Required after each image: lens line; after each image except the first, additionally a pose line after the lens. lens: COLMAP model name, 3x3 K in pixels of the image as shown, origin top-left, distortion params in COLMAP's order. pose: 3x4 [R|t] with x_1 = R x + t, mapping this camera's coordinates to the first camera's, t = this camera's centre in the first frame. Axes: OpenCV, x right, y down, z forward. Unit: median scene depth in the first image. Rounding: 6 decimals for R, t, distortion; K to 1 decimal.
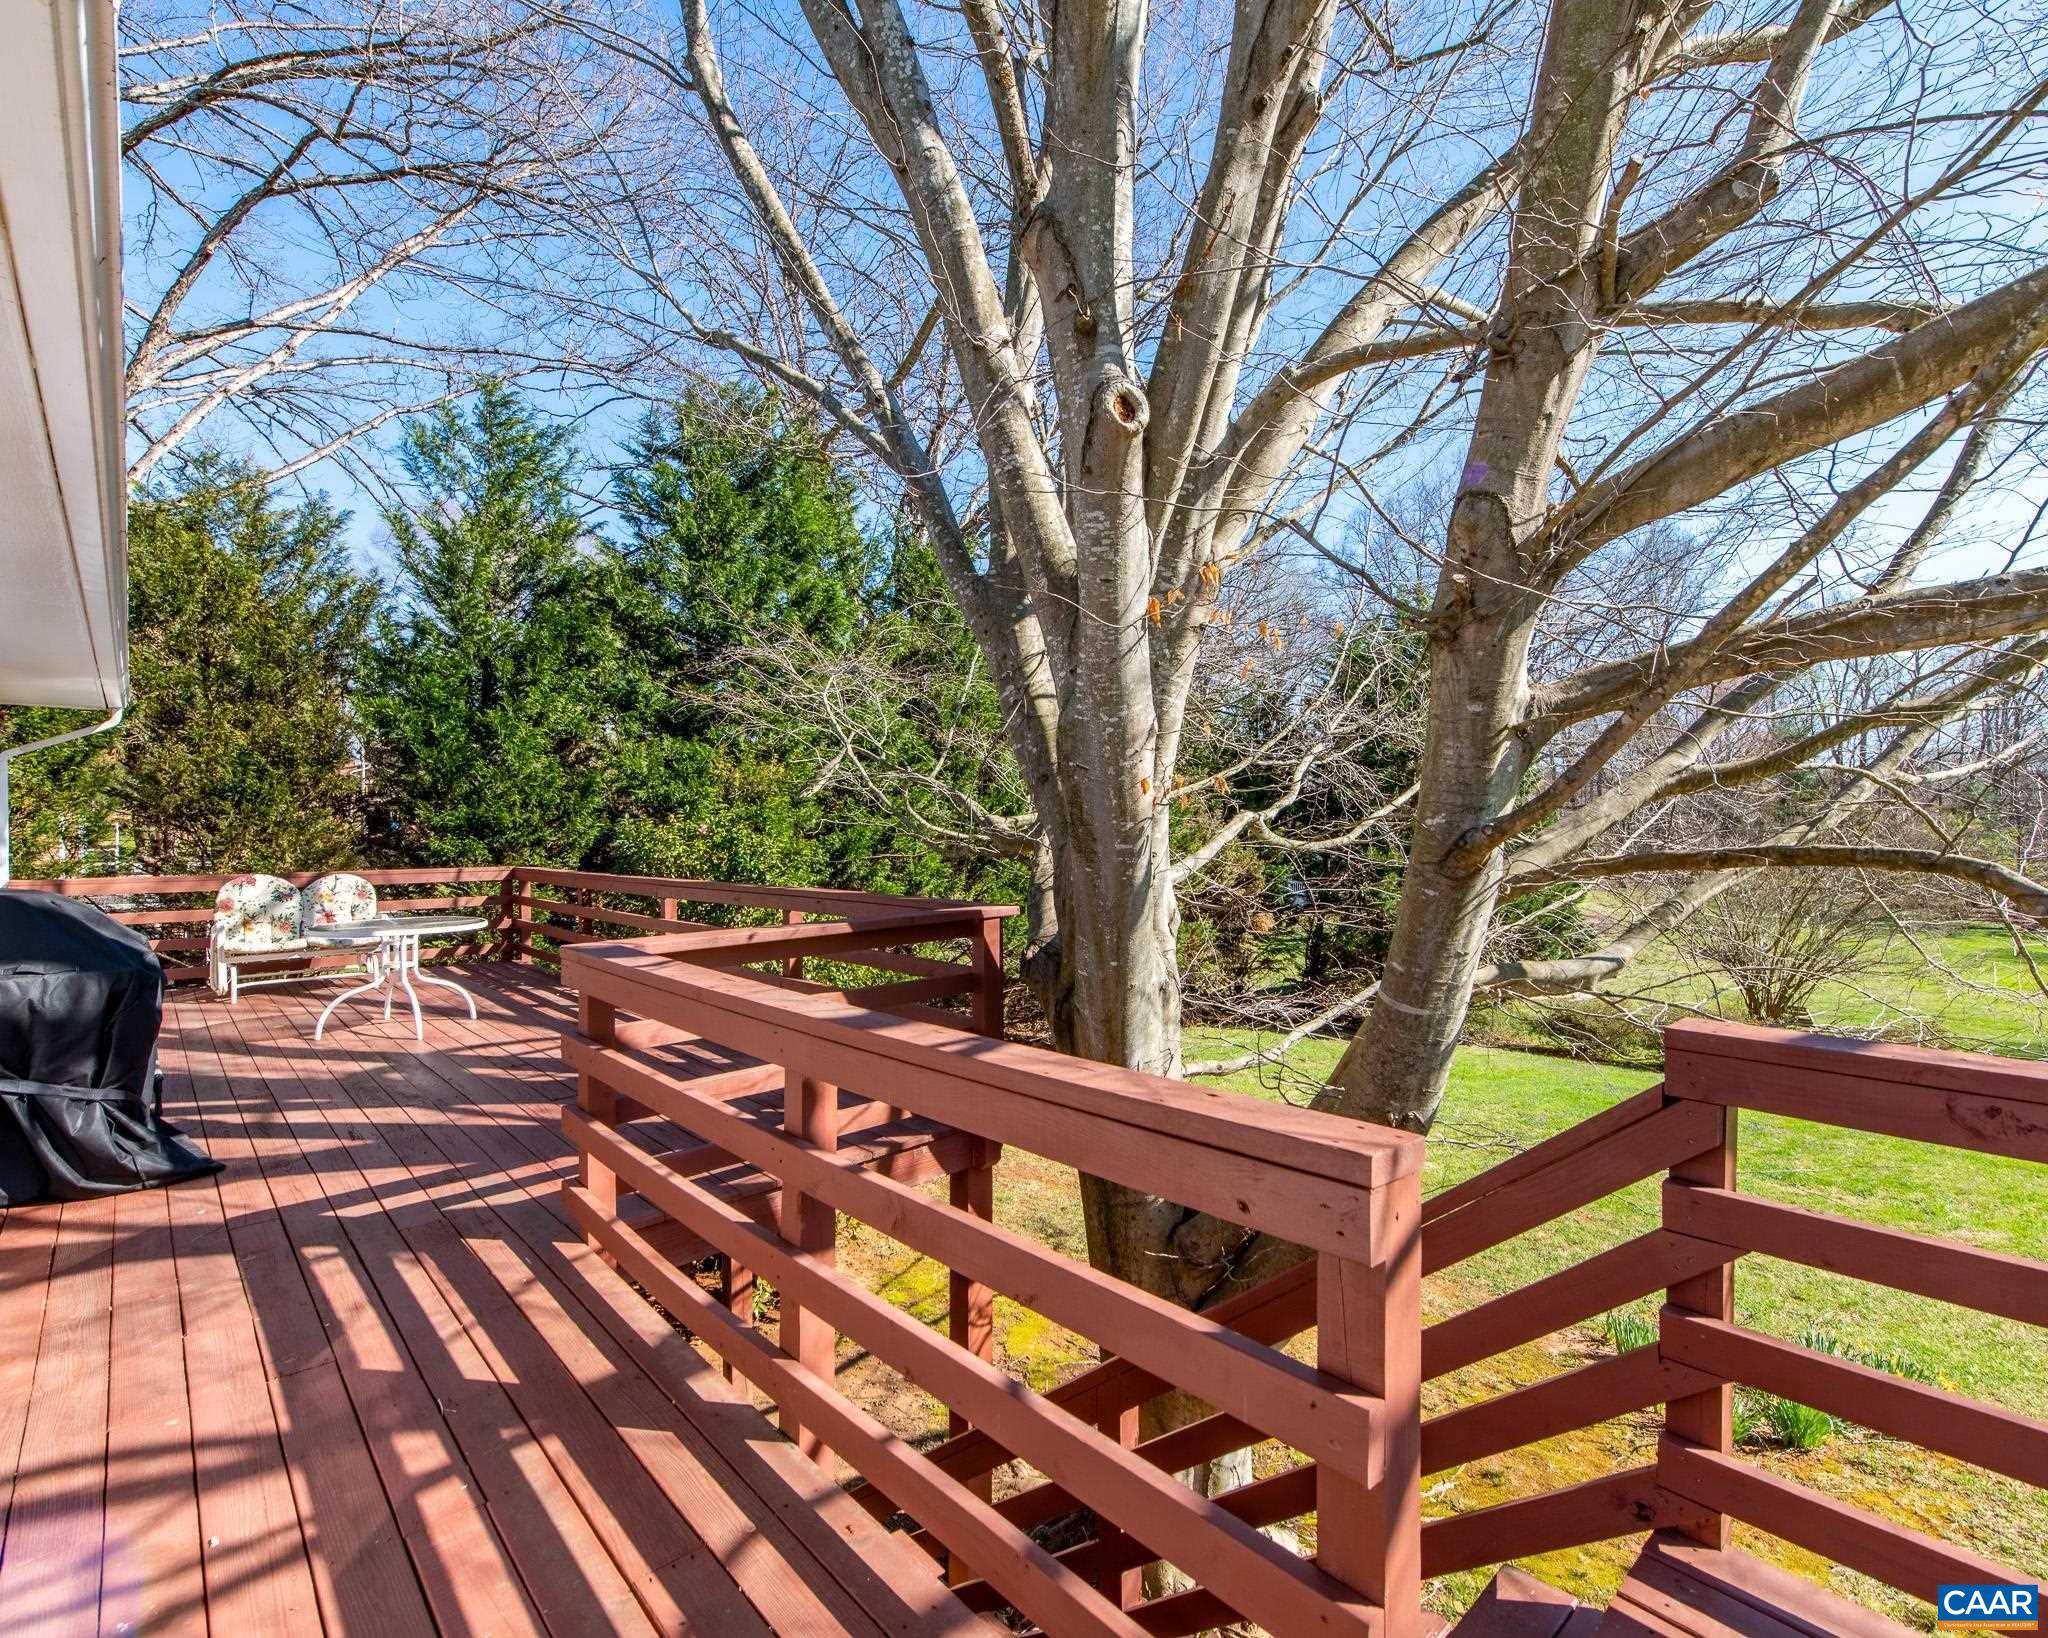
lens RADIAL K [[958.3, 0, 1012.7], [0, 958.3, 833.5], [0, 0, 1]] dist [0.017956, -0.007884]
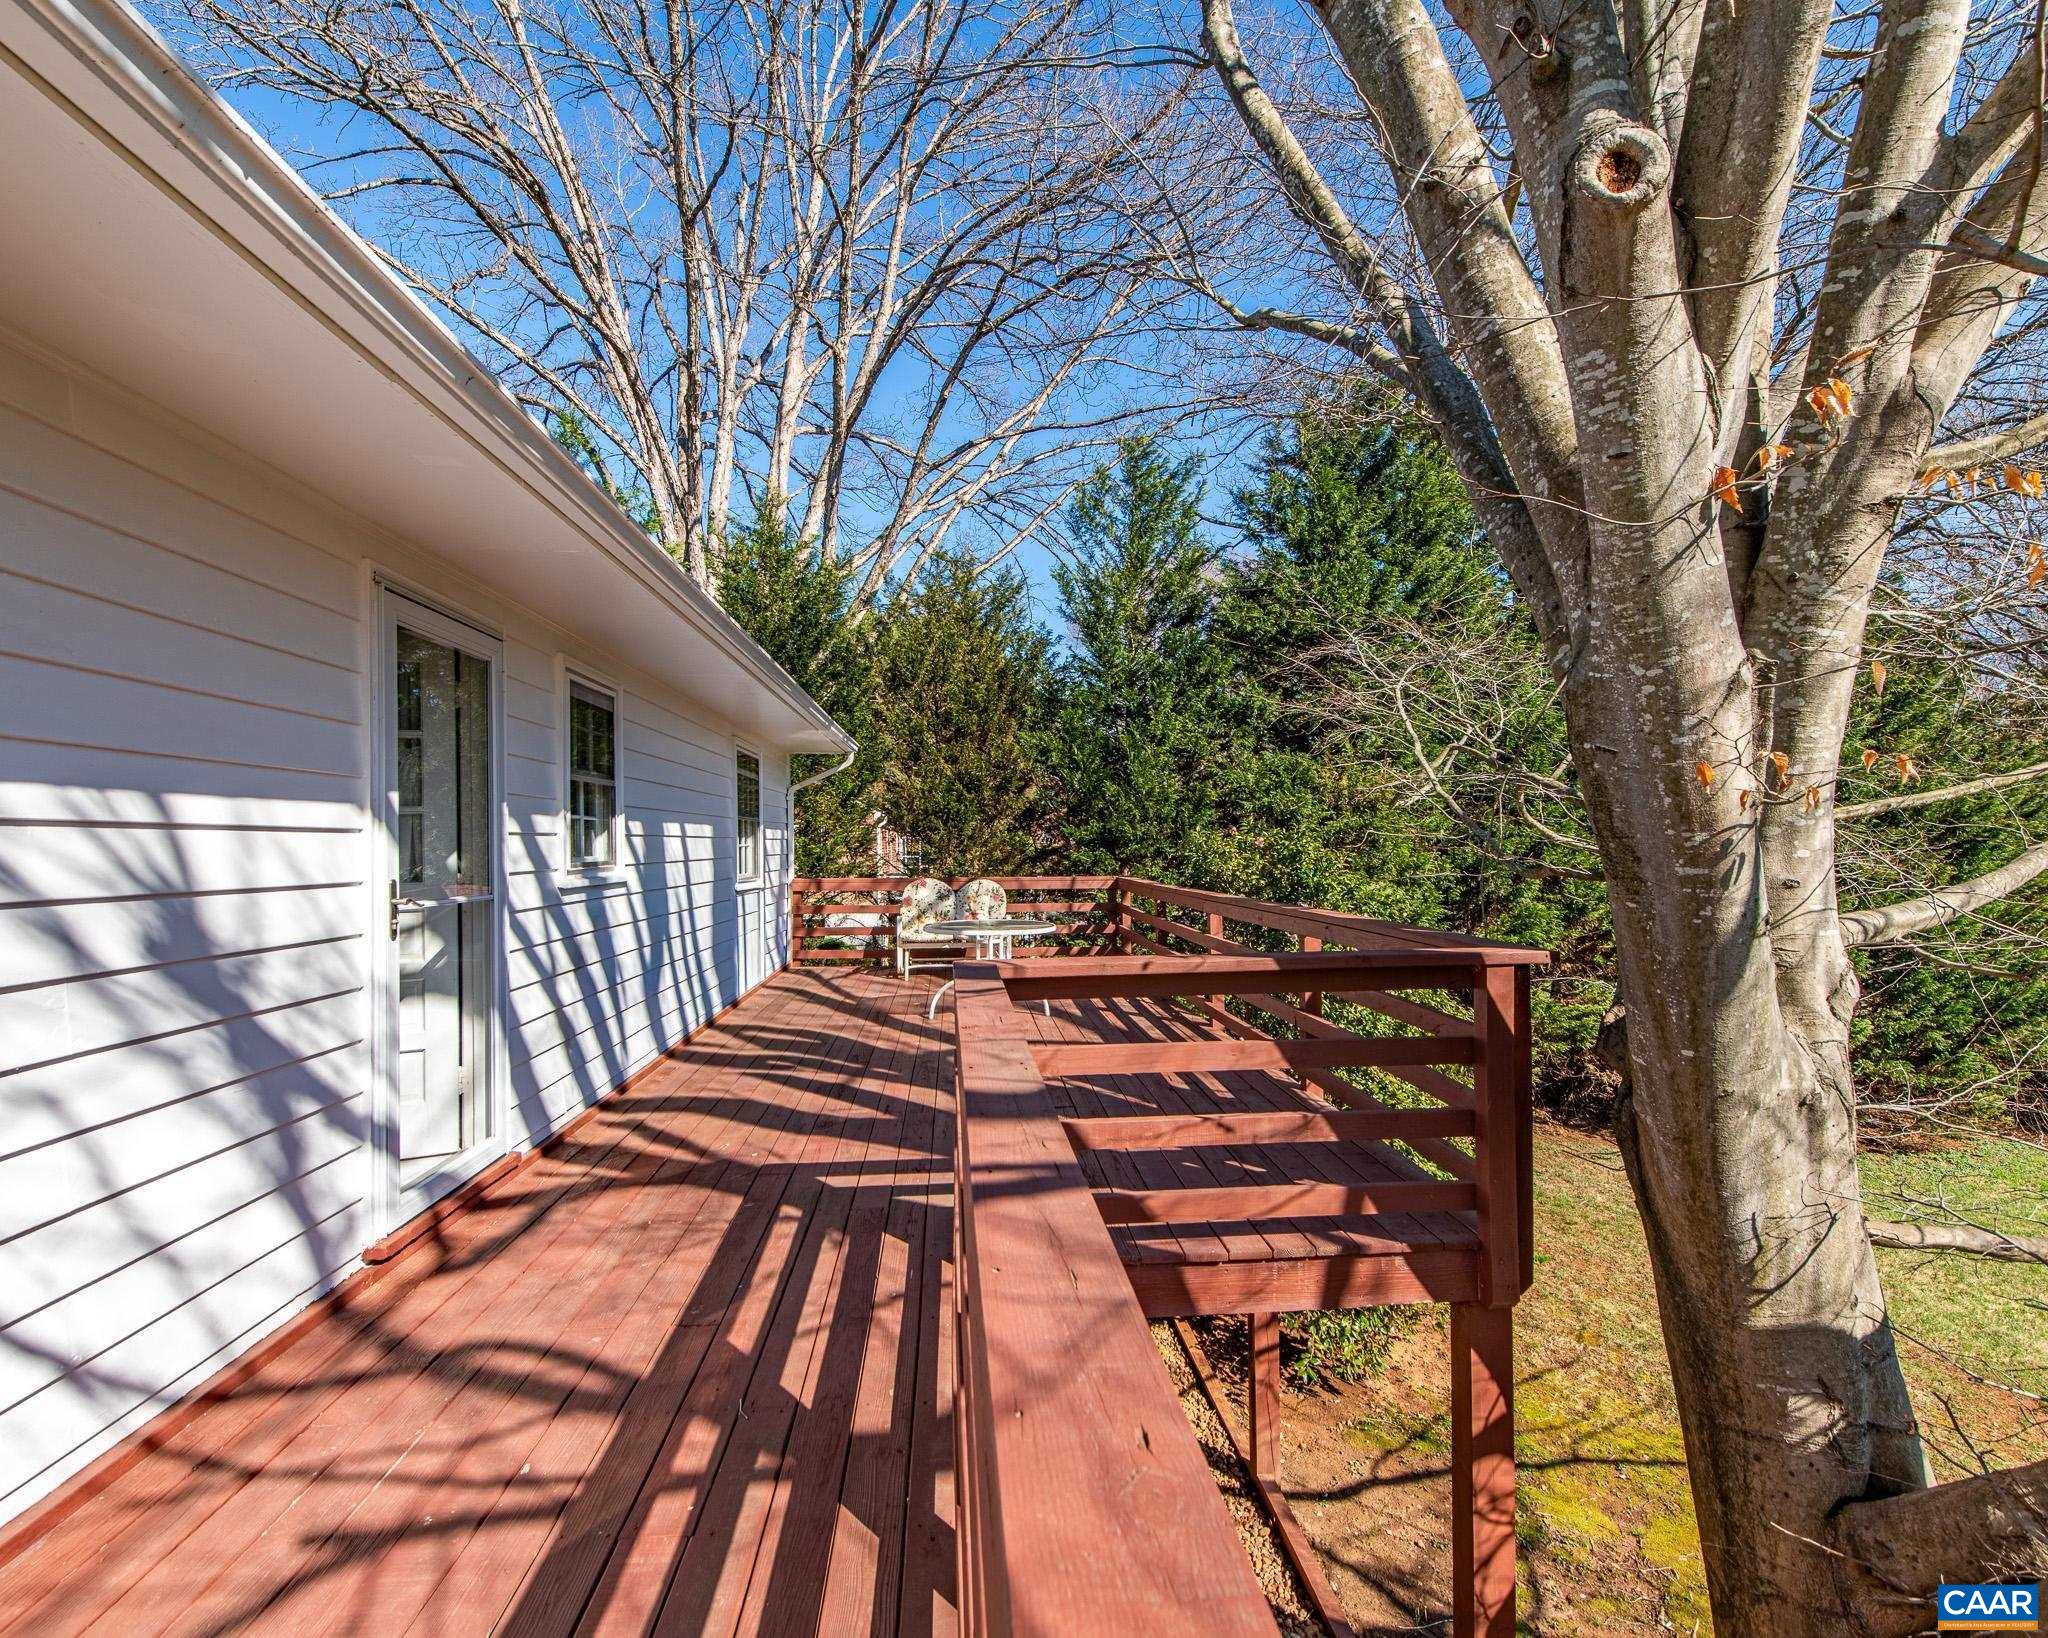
lens RADIAL K [[958.3, 0, 1012.7], [0, 958.3, 833.5], [0, 0, 1]] dist [0.017956, -0.007884]
pose [[0.780435, -0.005220, -0.625215, 0.145825], [-0.002696, 0.999928, -0.011714, -0.002169], [0.625231, 0.010827, 0.780364, 0.195864]]
